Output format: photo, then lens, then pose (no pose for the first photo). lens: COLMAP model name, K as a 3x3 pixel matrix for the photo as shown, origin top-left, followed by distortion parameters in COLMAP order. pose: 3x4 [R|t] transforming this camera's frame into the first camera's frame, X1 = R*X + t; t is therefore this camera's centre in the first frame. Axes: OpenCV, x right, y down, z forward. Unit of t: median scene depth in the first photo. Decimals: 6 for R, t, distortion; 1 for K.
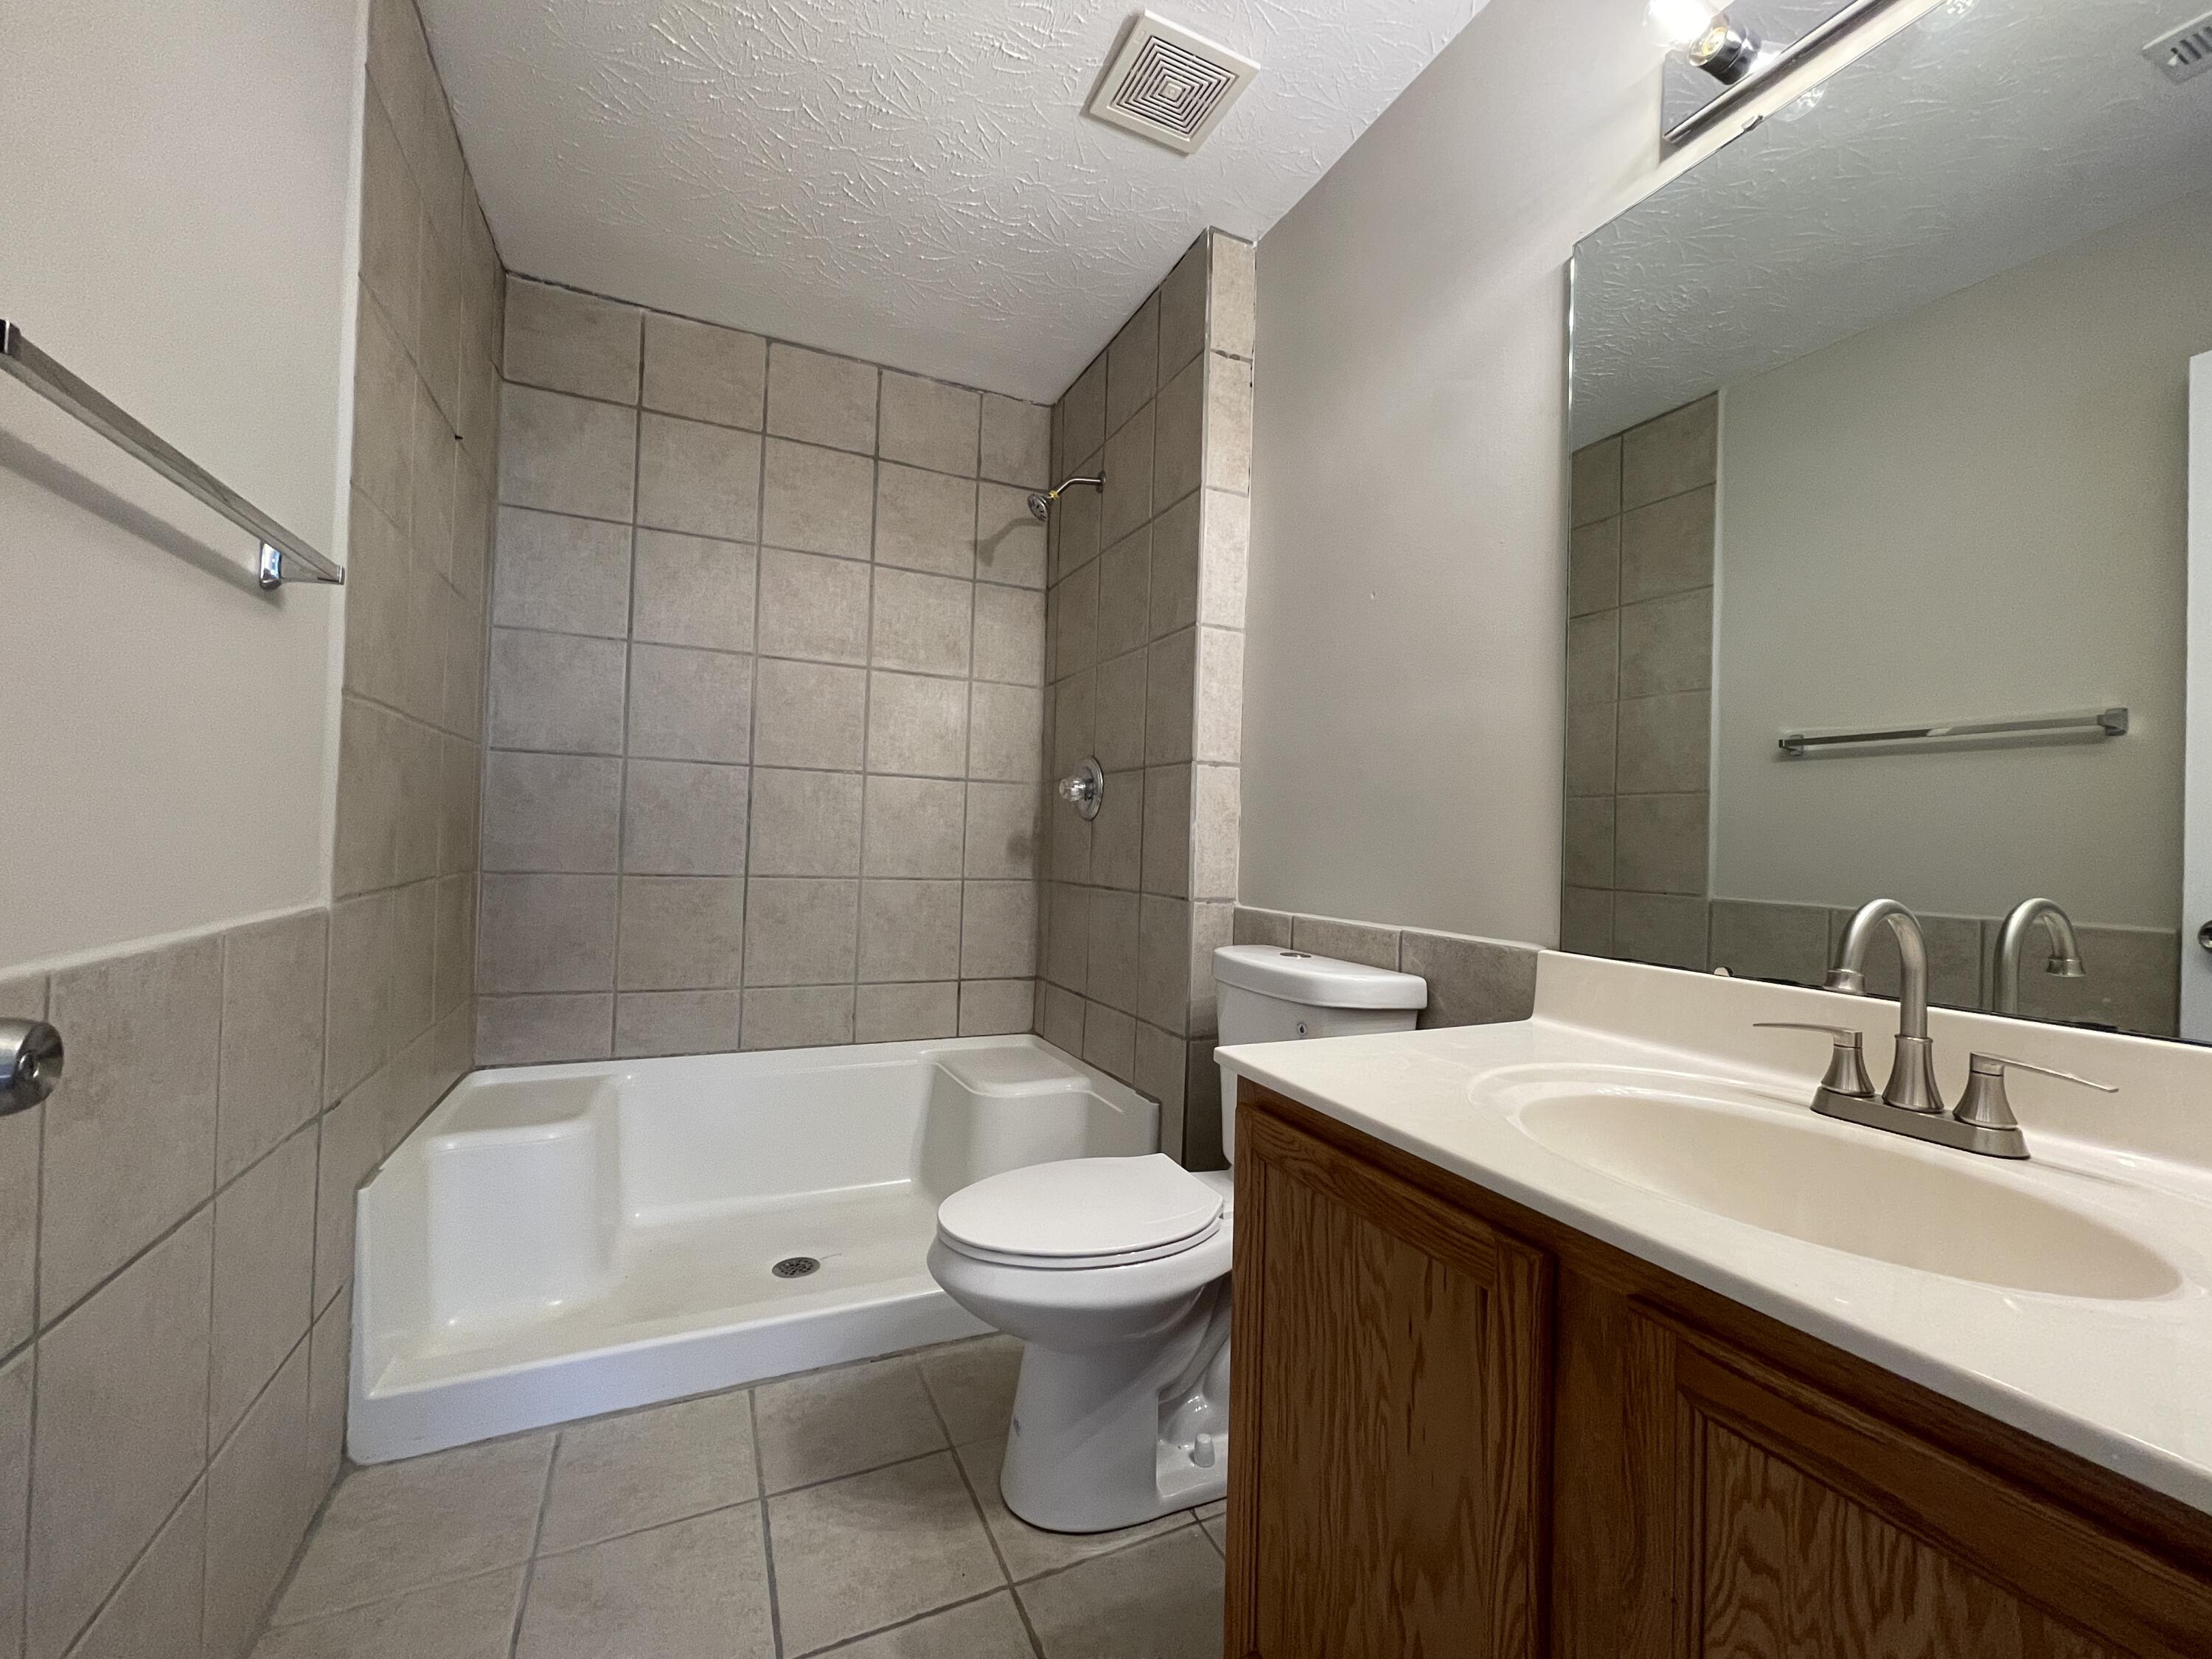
lens RADIAL K [[891.9, 0, 1097.6], [0, 891.9, 831.1], [0, 0, 1]] dist [0.001199, -0.000252]
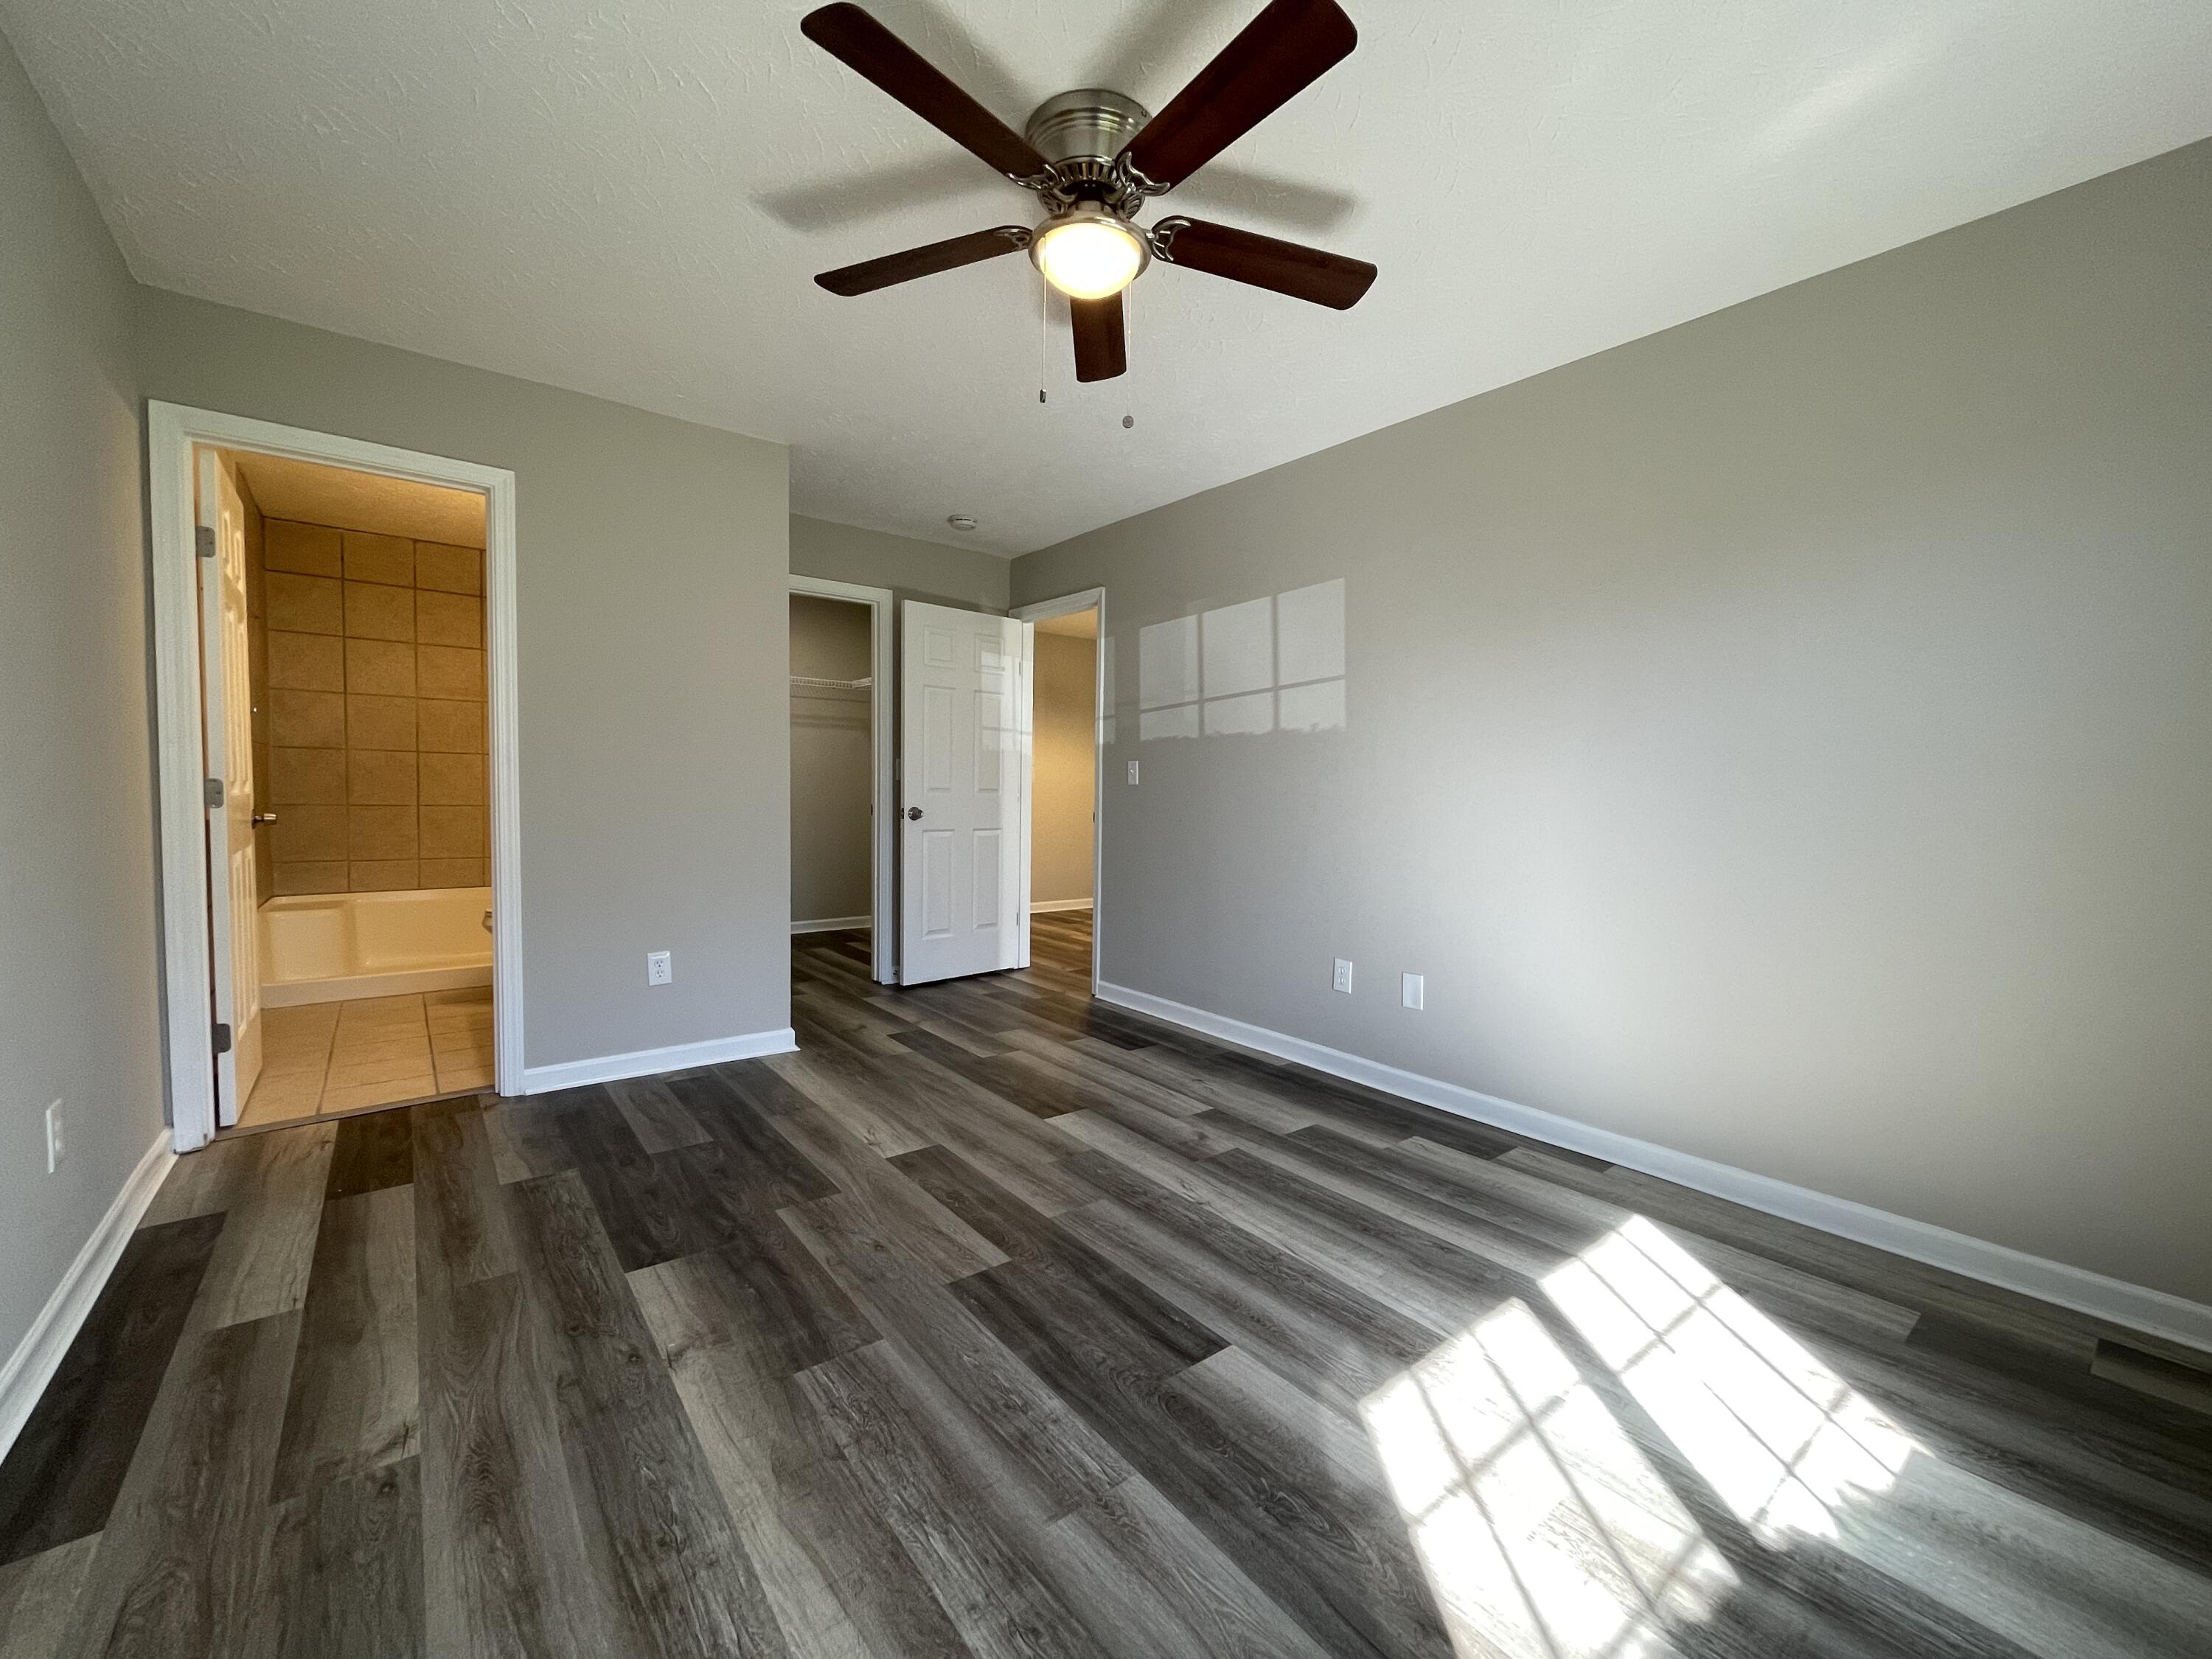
lens RADIAL K [[891.9, 0, 1106.6], [0, 891.9, 824.7], [0, 0, 1]] dist [0.001199, -0.000252]
pose [[0.972696, -0.028129, 0.230373, 0.704021], [0.013918, 0.997911, 0.063082, -0.014112], [-0.231666, -0.058153, 0.971056, -1.428461]]
